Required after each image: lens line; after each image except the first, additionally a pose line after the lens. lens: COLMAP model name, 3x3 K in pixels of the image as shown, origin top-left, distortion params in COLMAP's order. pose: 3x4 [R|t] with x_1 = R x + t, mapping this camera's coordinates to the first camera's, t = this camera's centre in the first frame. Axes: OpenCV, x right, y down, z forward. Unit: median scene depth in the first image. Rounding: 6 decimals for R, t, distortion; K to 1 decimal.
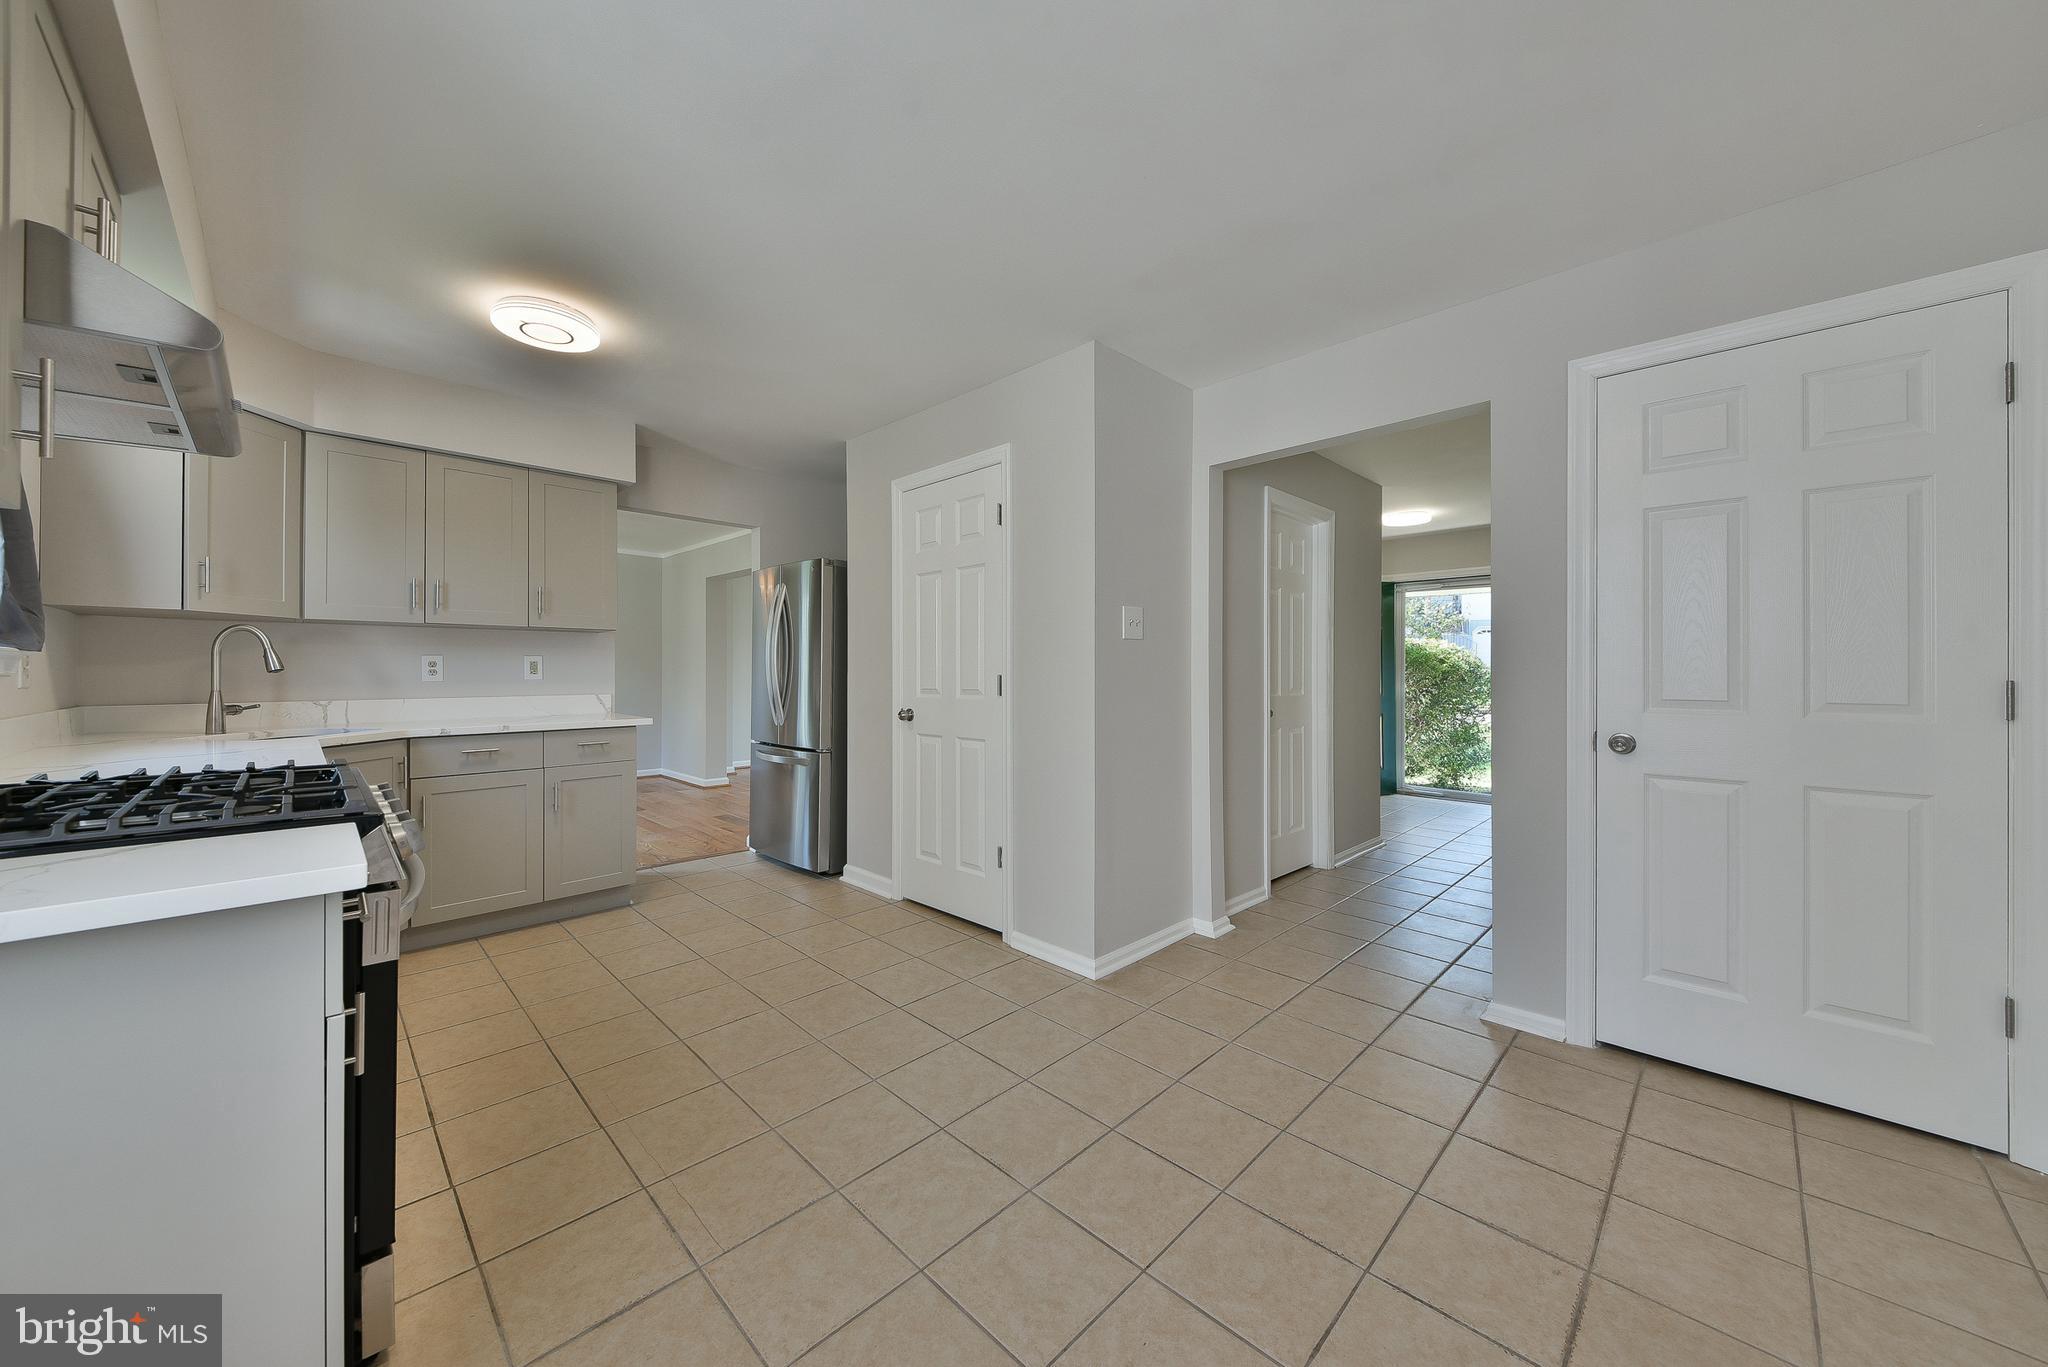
lens RADIAL K [[718.0, 0, 1007.2], [0, 718.0, 669.5], [0, 0, 1]] dist [0.014241, -0.003247]
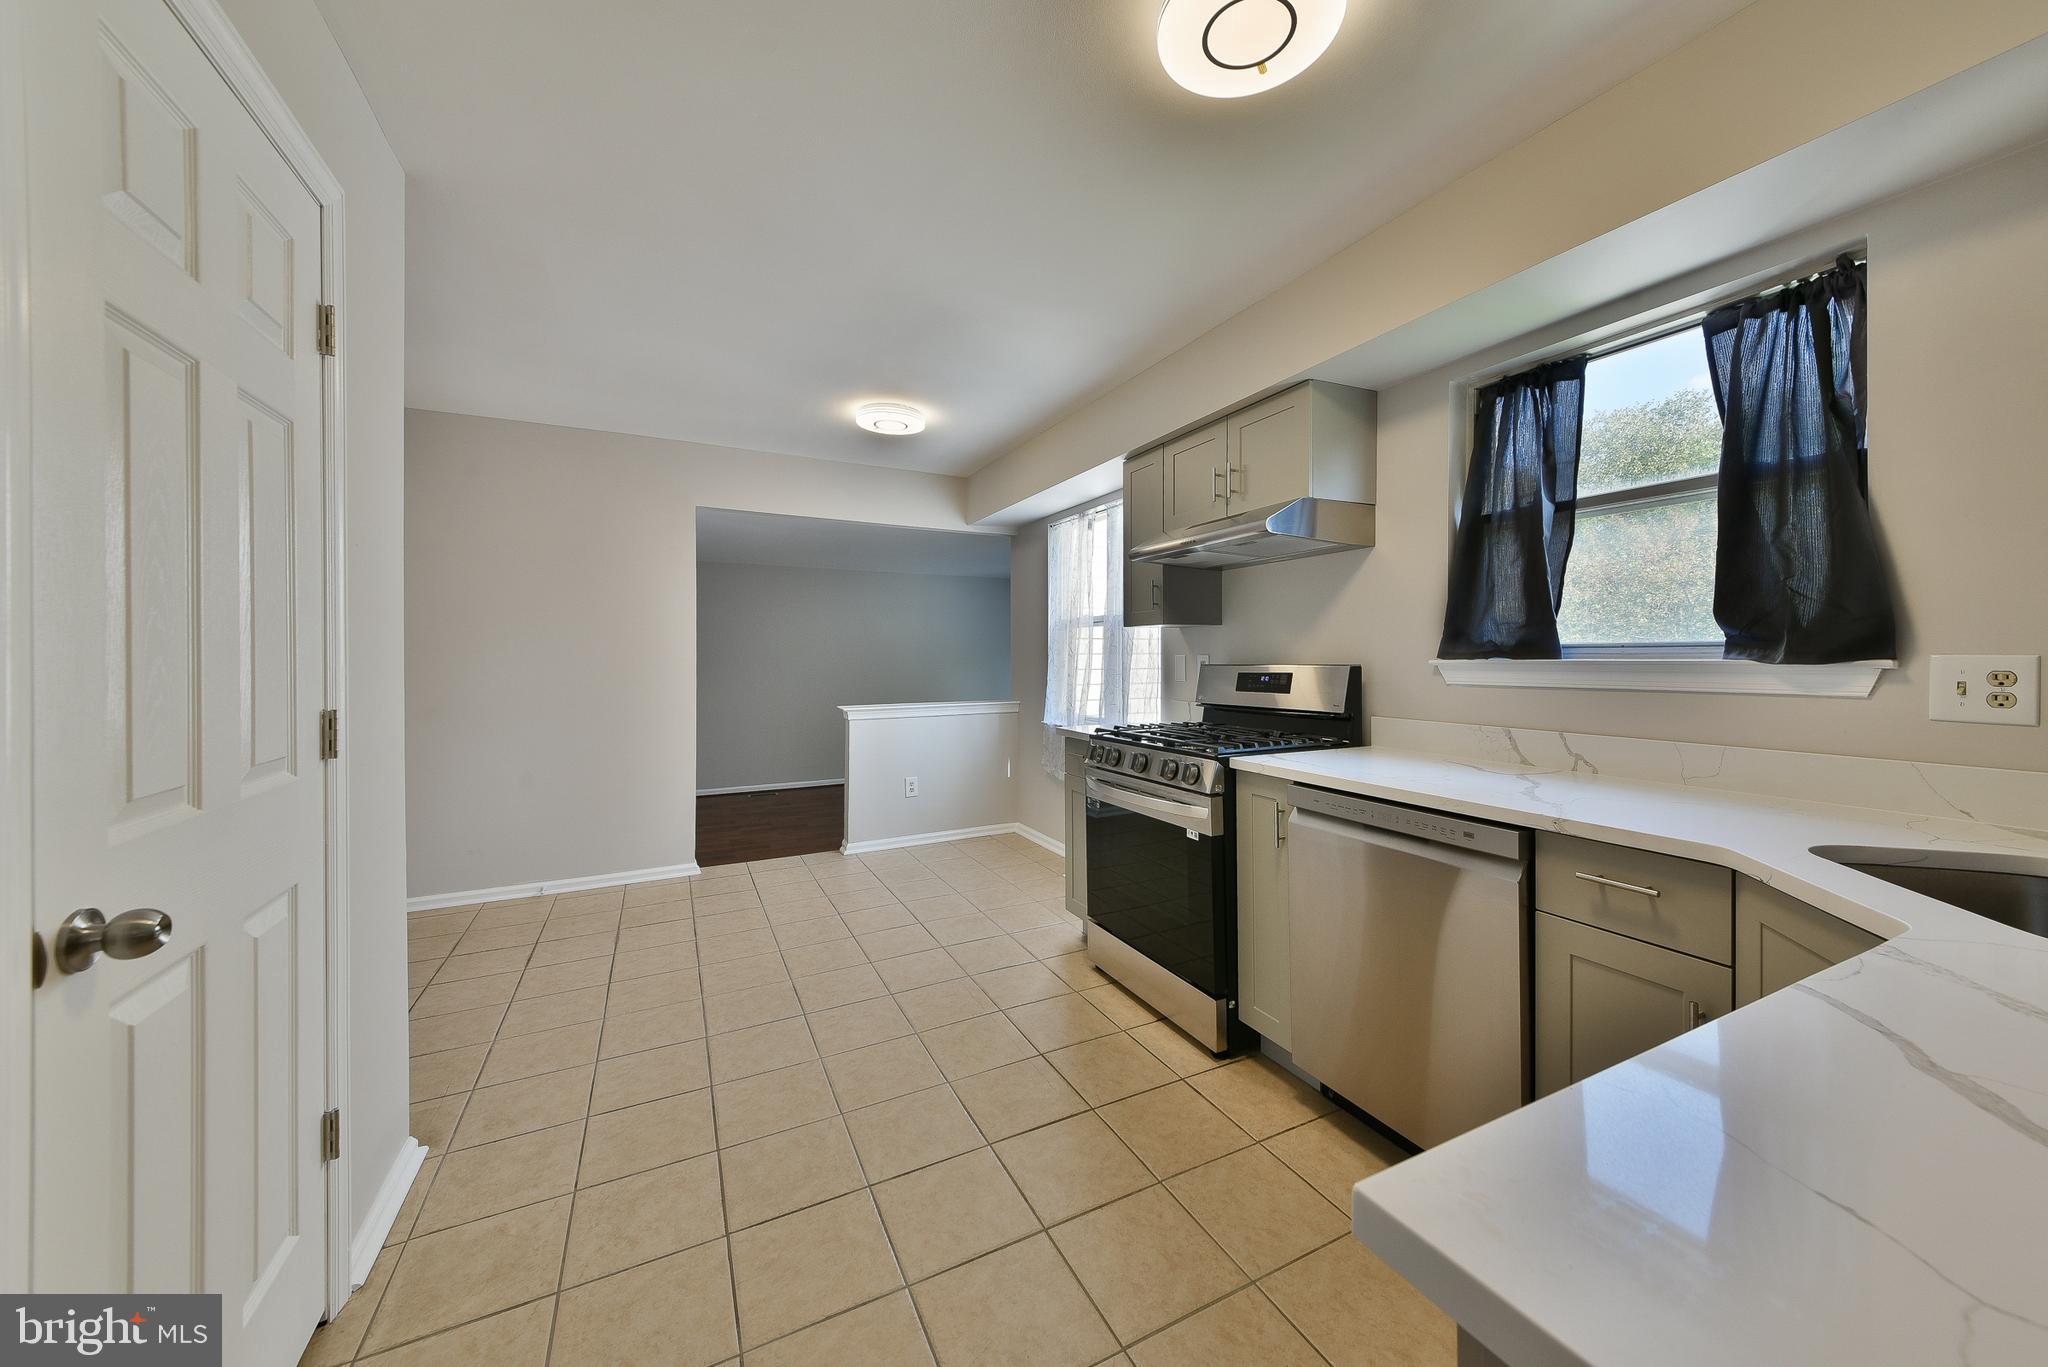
lens RADIAL K [[718.0, 0, 1036.5], [0, 718.0, 655.5], [0, 0, 1]] dist [0.014241, -0.003247]
pose [[-0.954588, 0.002547, 0.297919, -0.524574], [0.002098, 0.999996, -0.001828, -0.021512], [-0.297923, -0.001120, -0.954589, 1.244276]]
